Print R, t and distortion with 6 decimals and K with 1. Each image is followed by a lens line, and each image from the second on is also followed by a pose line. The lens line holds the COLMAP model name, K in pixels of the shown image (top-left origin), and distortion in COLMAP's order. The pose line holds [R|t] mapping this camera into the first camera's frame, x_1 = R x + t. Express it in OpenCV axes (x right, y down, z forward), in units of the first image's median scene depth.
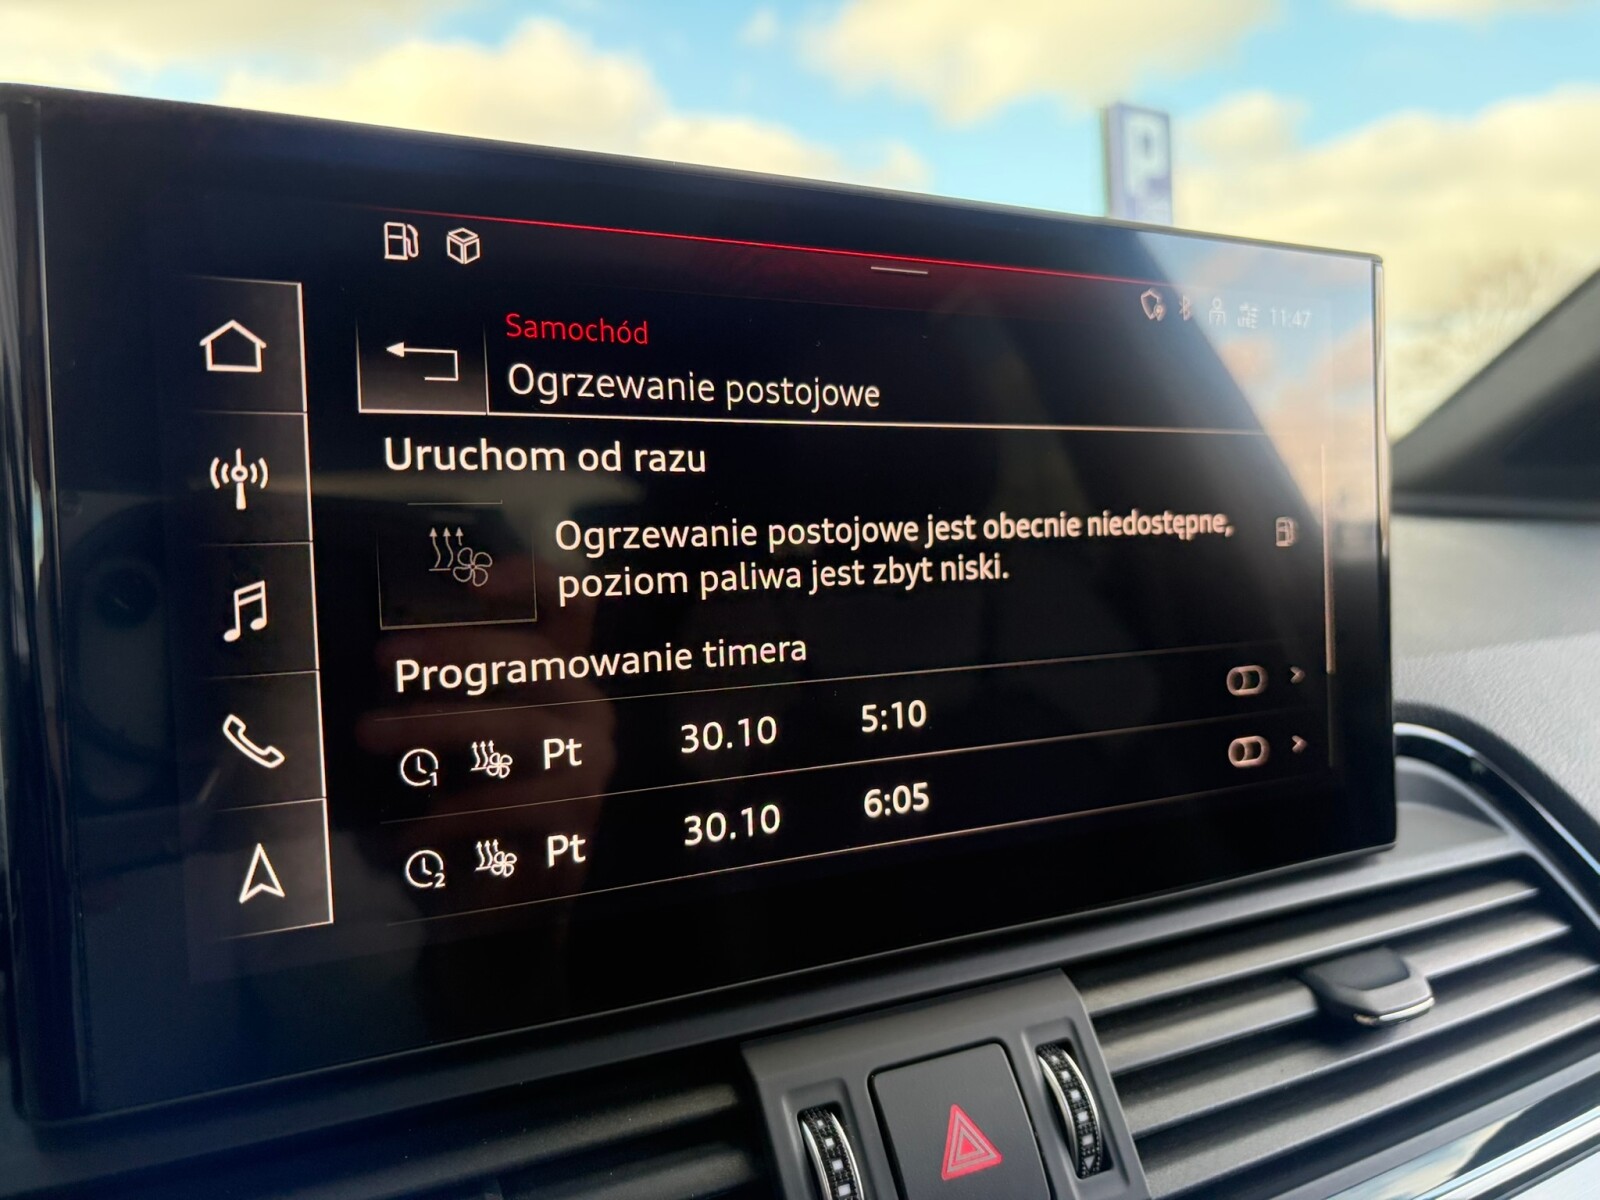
lens RADIAL K [[1246.2, 0, 795.5], [0, 1246.2, 606.8], [0, 0, 1]] dist [-0.004526, -0.009601]
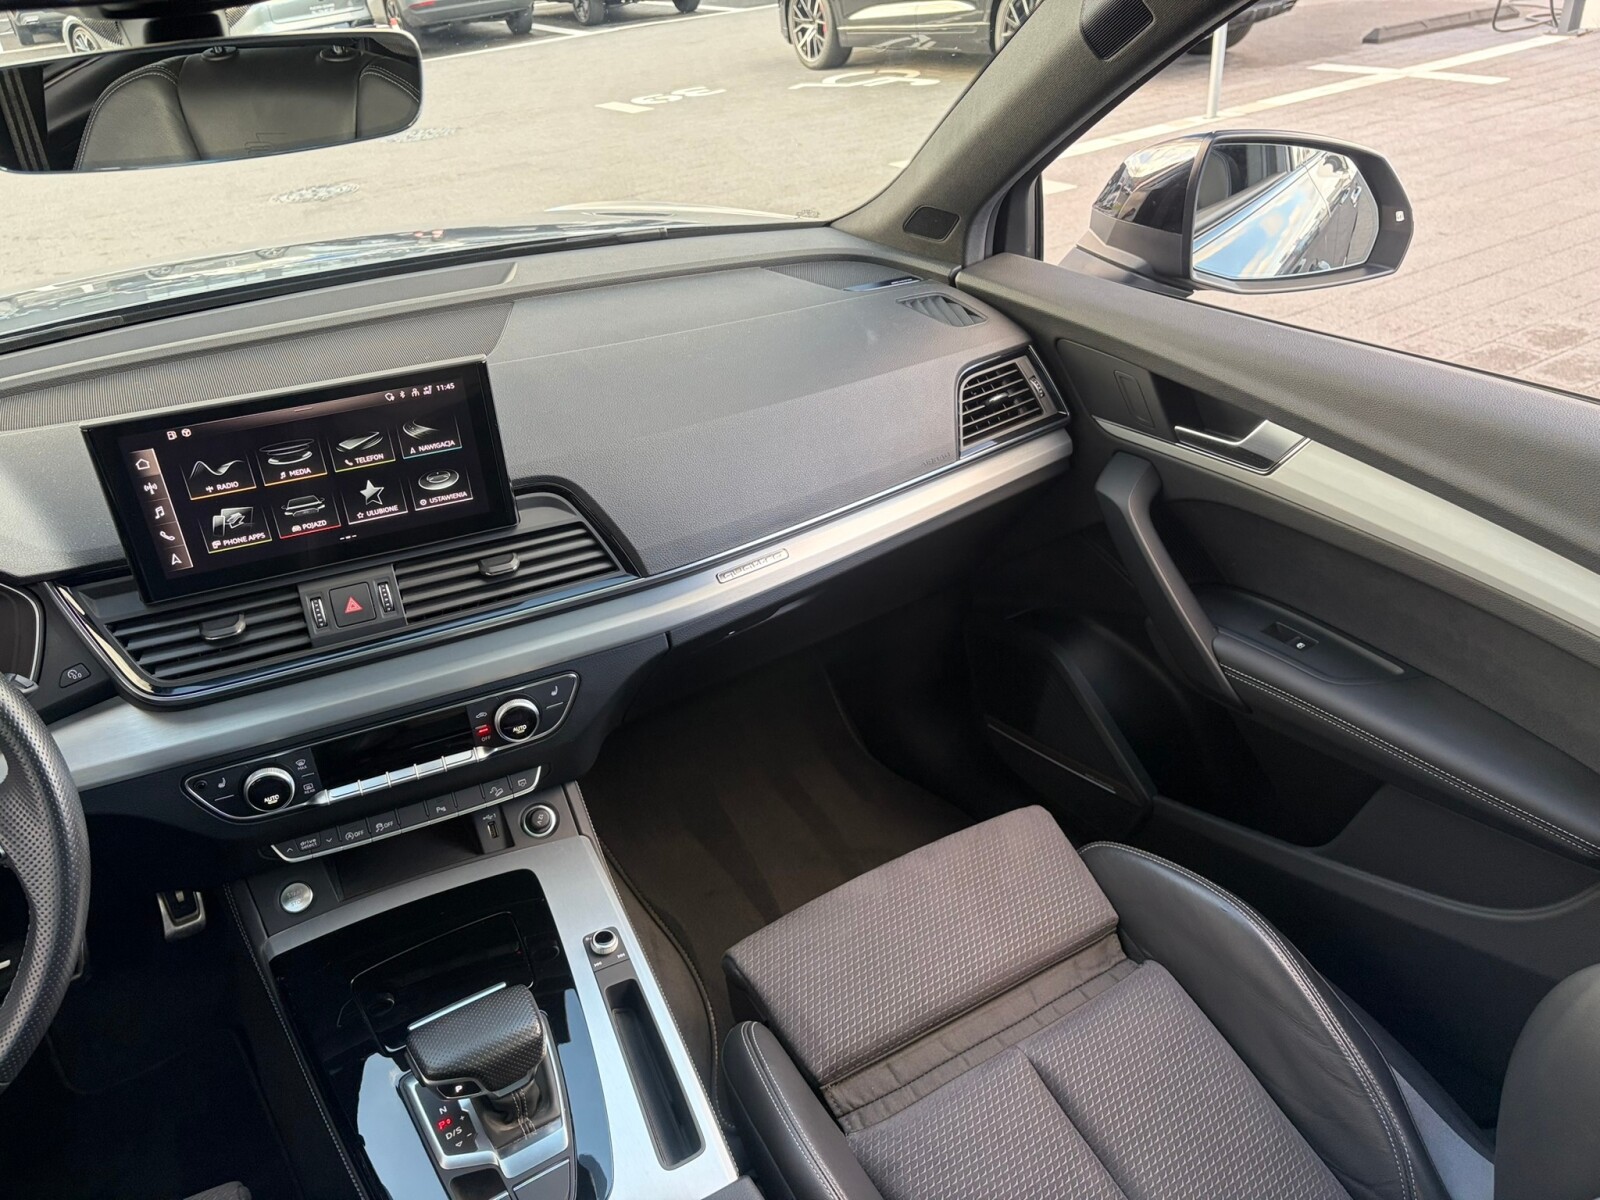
lens RADIAL K [[1220.9, 0, 798.6], [0, 1220.9, 604.8], [0, 0, 1]] dist [0.020610, 0.001241]
pose [[0.995203, 0.017434, -0.096268, 2.055587], [0.027710, 0.893470, 0.448267, -1.425127], [0.093827, -0.448784, 0.888701, -2.626531]]
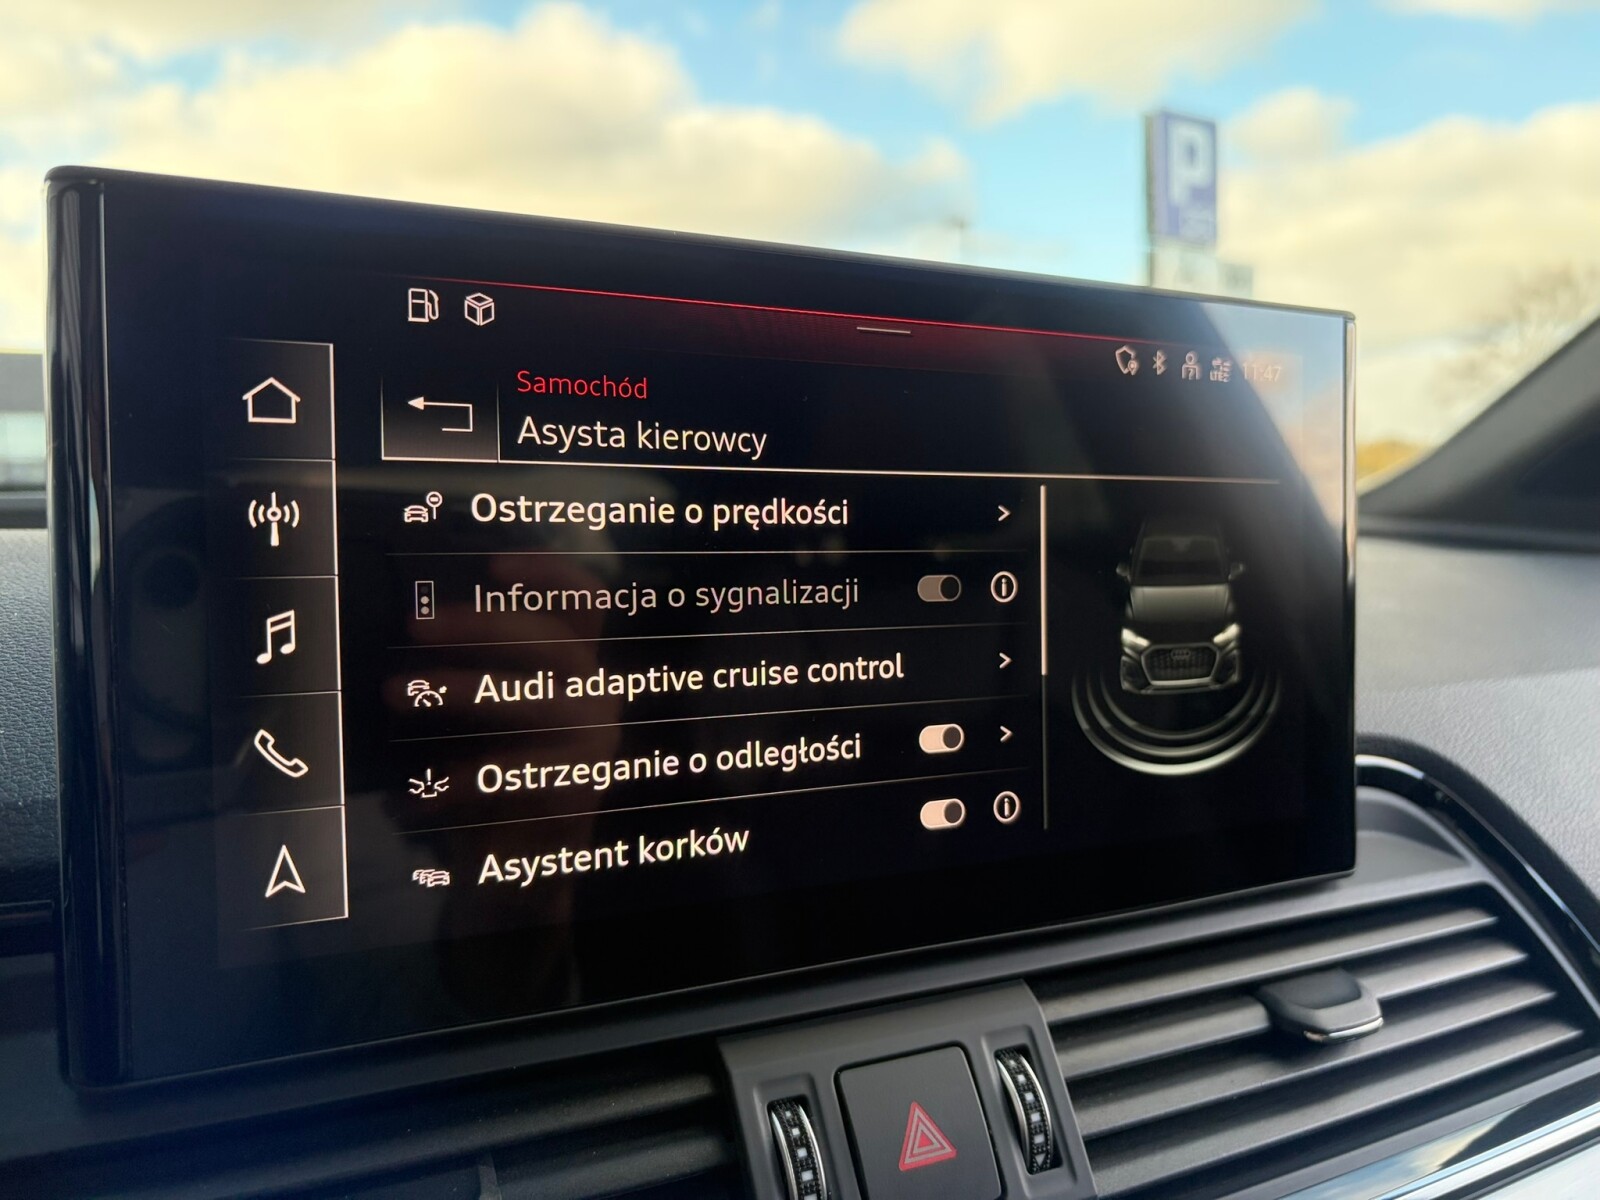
lens RADIAL K [[1257.1, 0, 801.5], [0, 1257.1, 609.9], [0, 0, 1]] dist [-0.009775, -0.001092]
pose [[0.999475, 0.024540, -0.021170, 0.041041], [-0.024502, 0.999698, 0.002027, -0.026957], [0.021213, -0.001508, 0.999774, -0.090938]]
